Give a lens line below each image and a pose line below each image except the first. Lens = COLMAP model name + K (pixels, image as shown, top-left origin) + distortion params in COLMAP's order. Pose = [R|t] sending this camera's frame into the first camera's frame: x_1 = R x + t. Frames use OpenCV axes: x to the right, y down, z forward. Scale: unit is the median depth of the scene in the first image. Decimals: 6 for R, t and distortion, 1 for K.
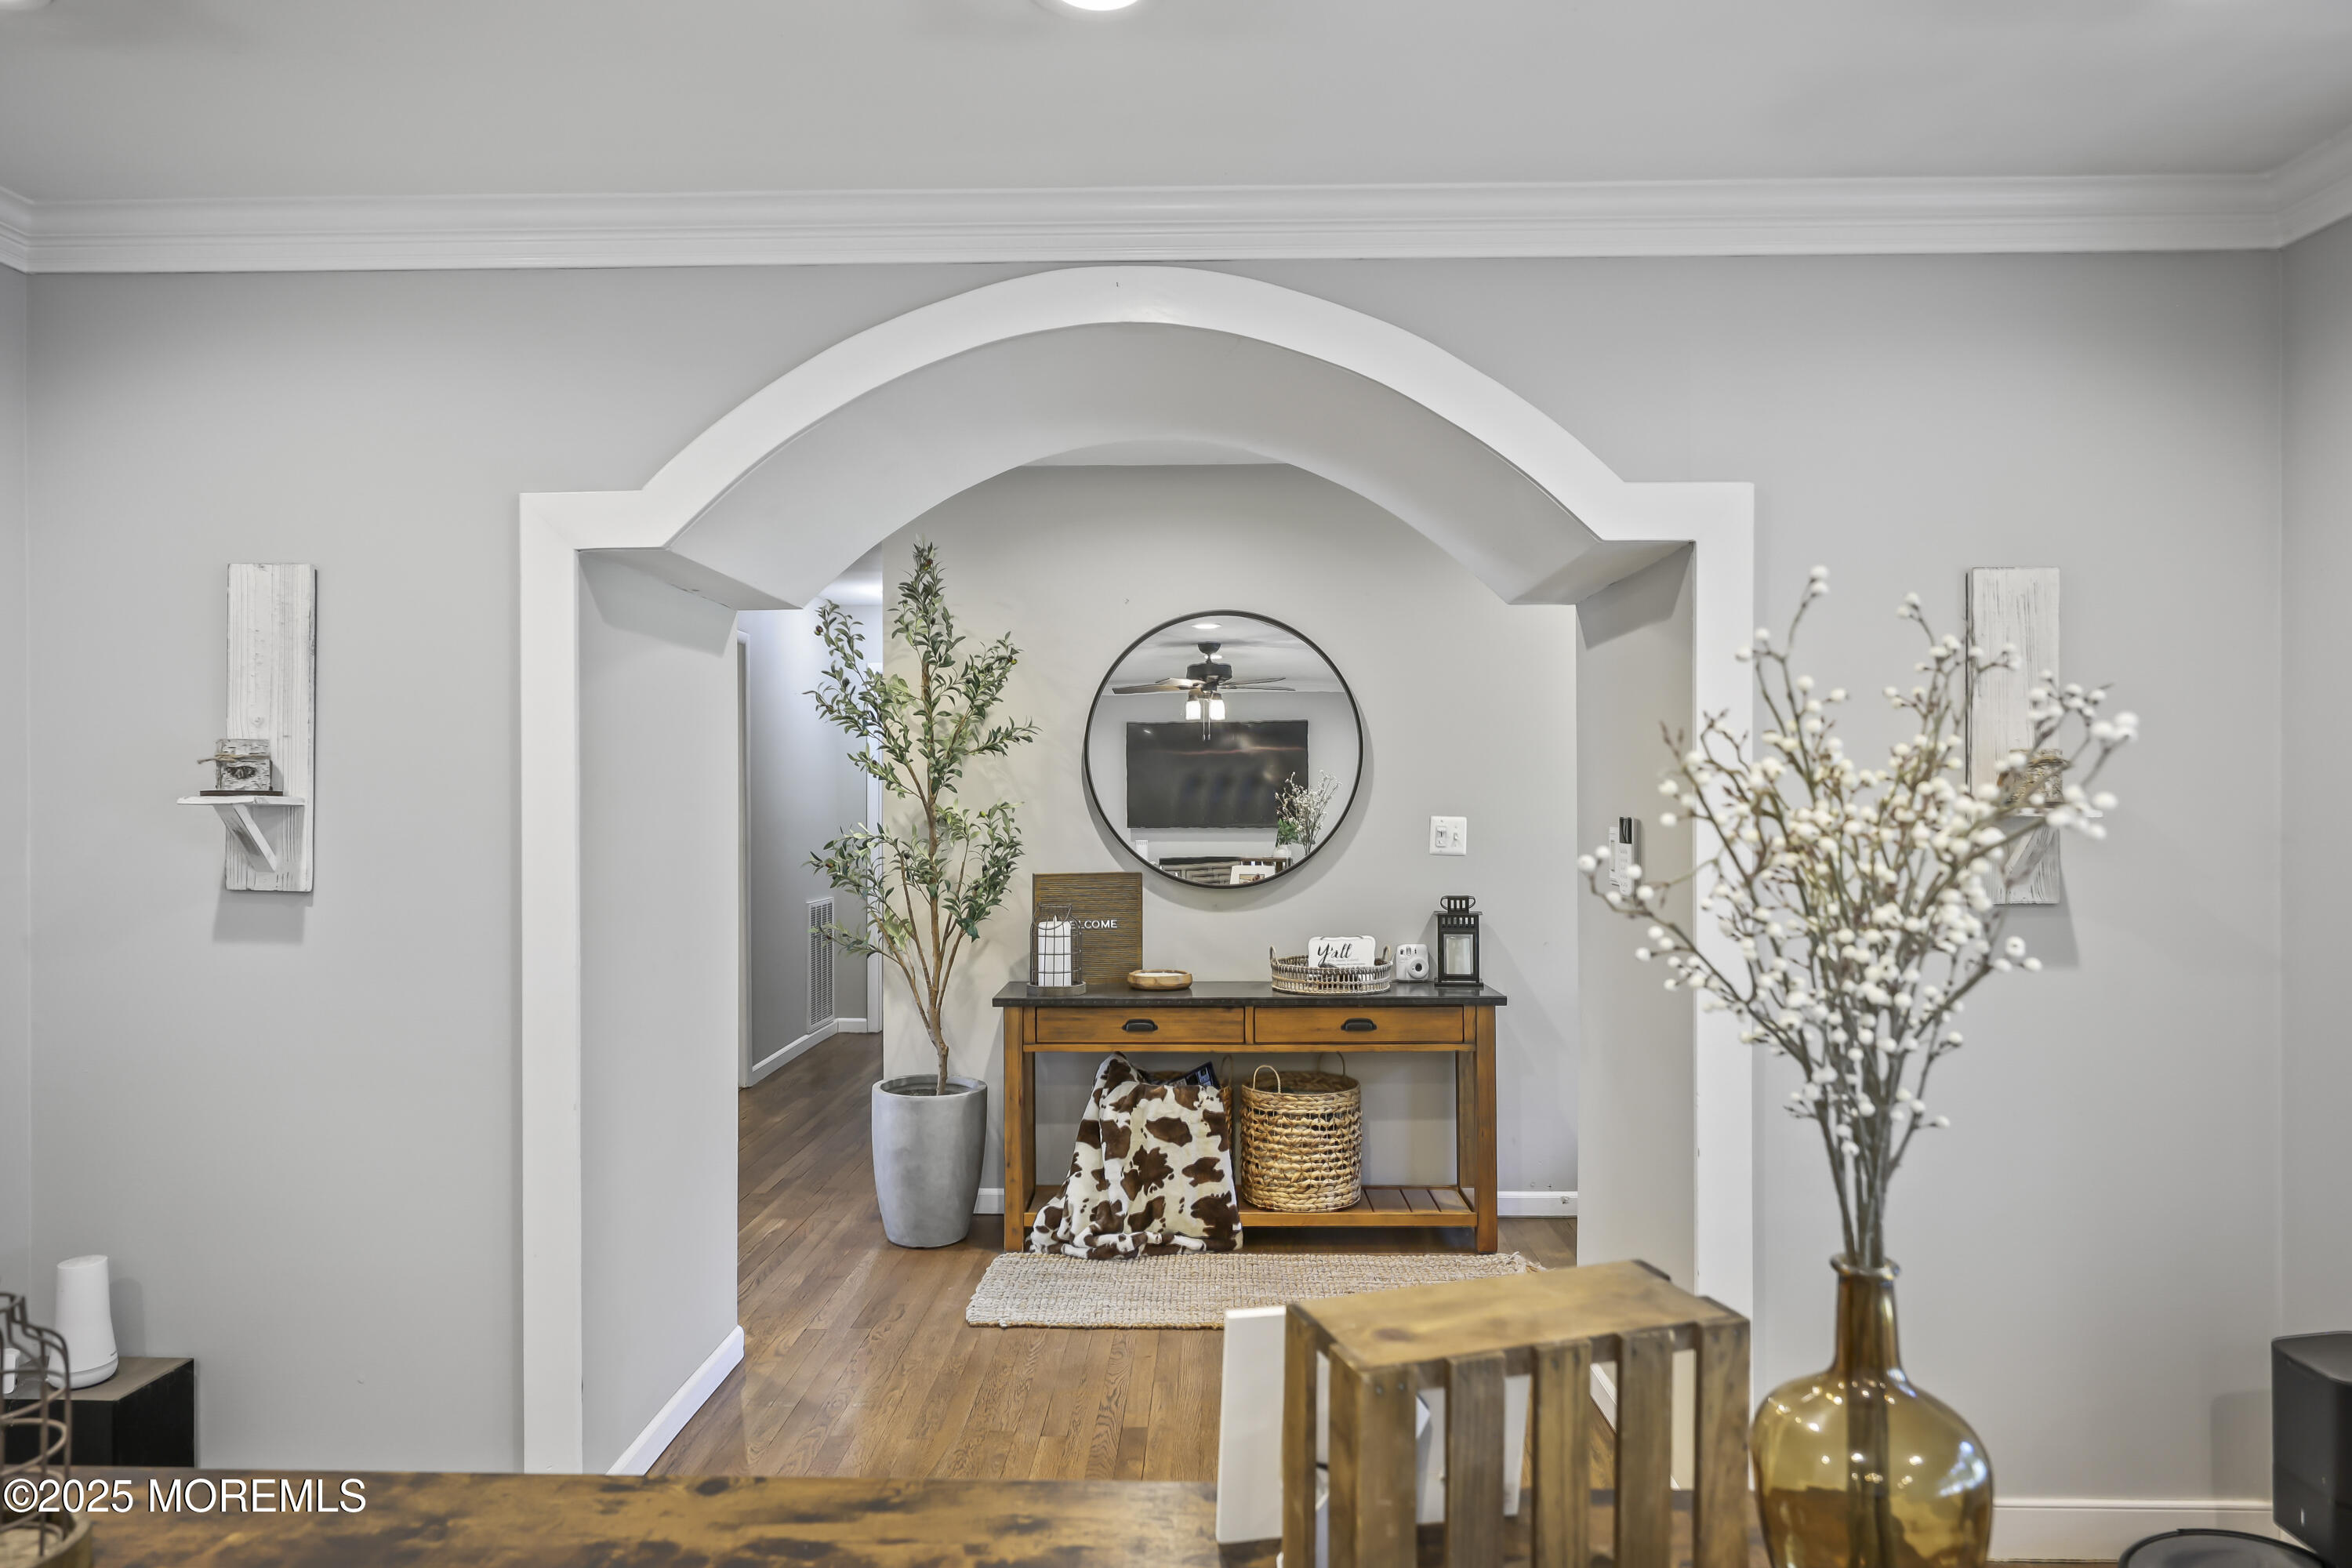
lens RADIAL K [[1470.3, 0, 1175.8], [0, 1470.3, 791.7], [0, 0, 1]] dist [-0.002069, -0.000137]
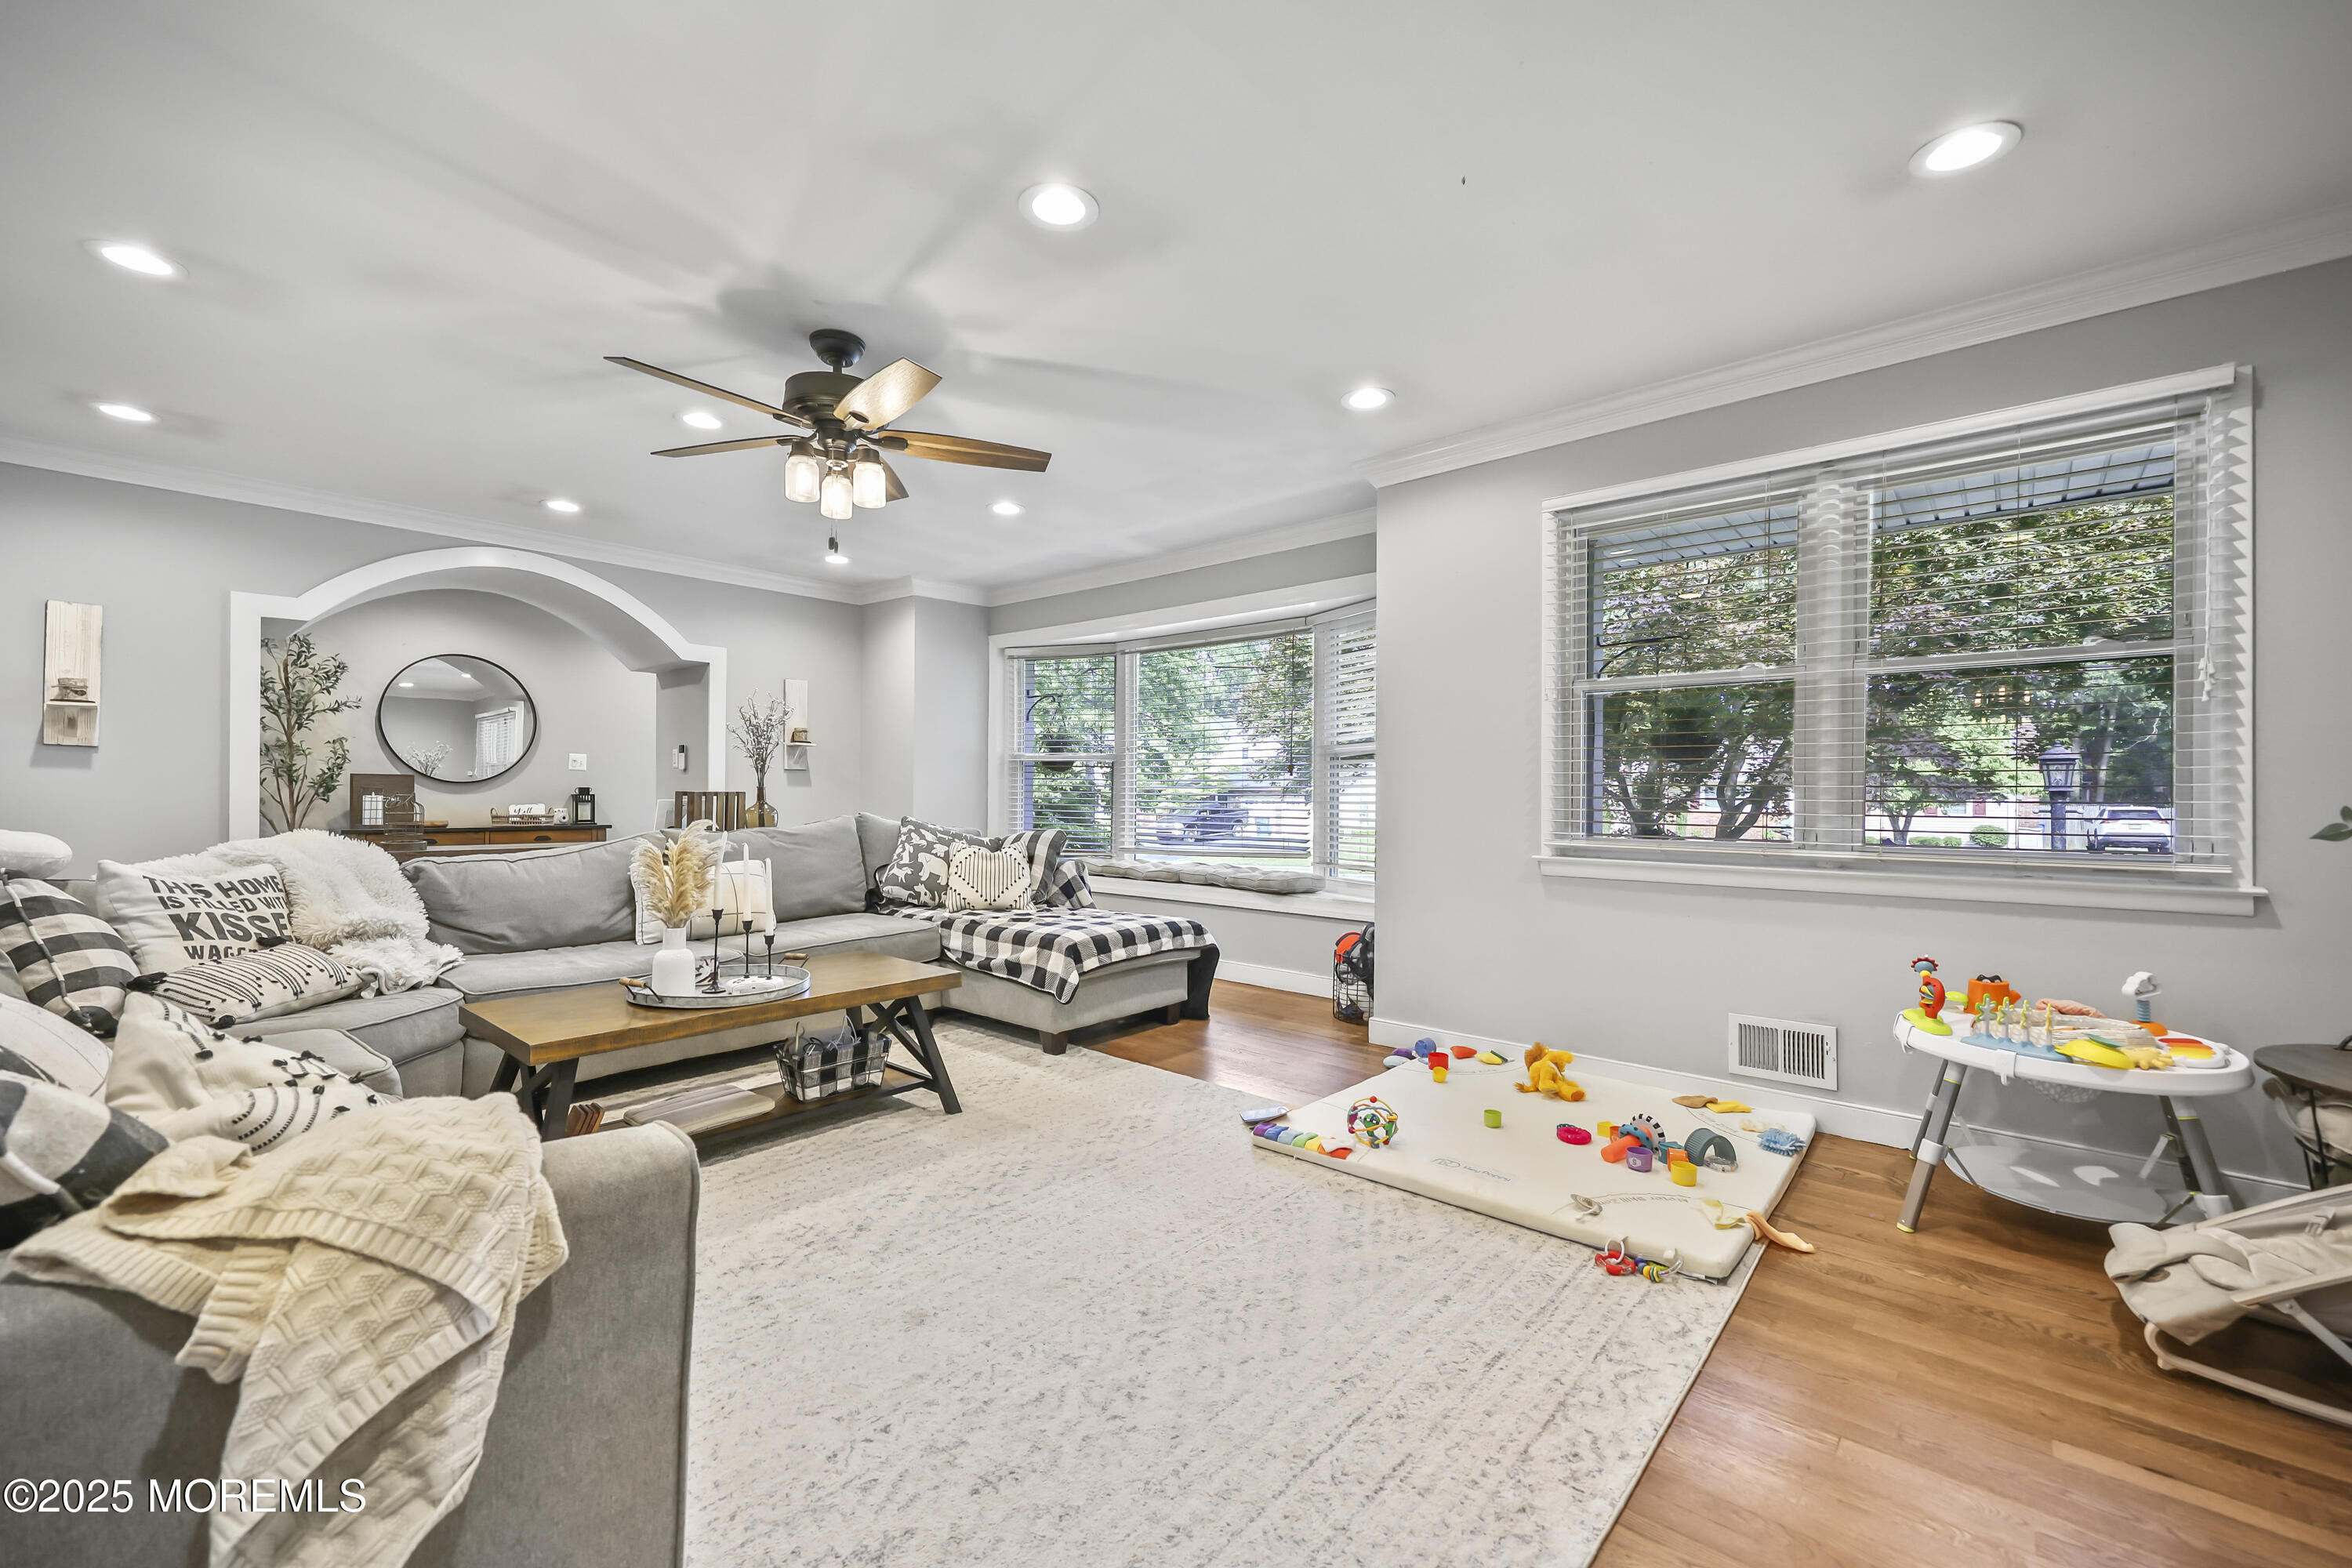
lens RADIAL K [[955.6, 0, 1179.1], [0, 955.6, 788.7], [0, 0, 1]] dist [-0.000196, -0.000043]
pose [[0.647874, 0.012279, 0.761648, -0.569801], [-0.013725, 0.999896, -0.004445, 0.106328], [-0.761624, -0.007573, 0.647975, -1.156608]]
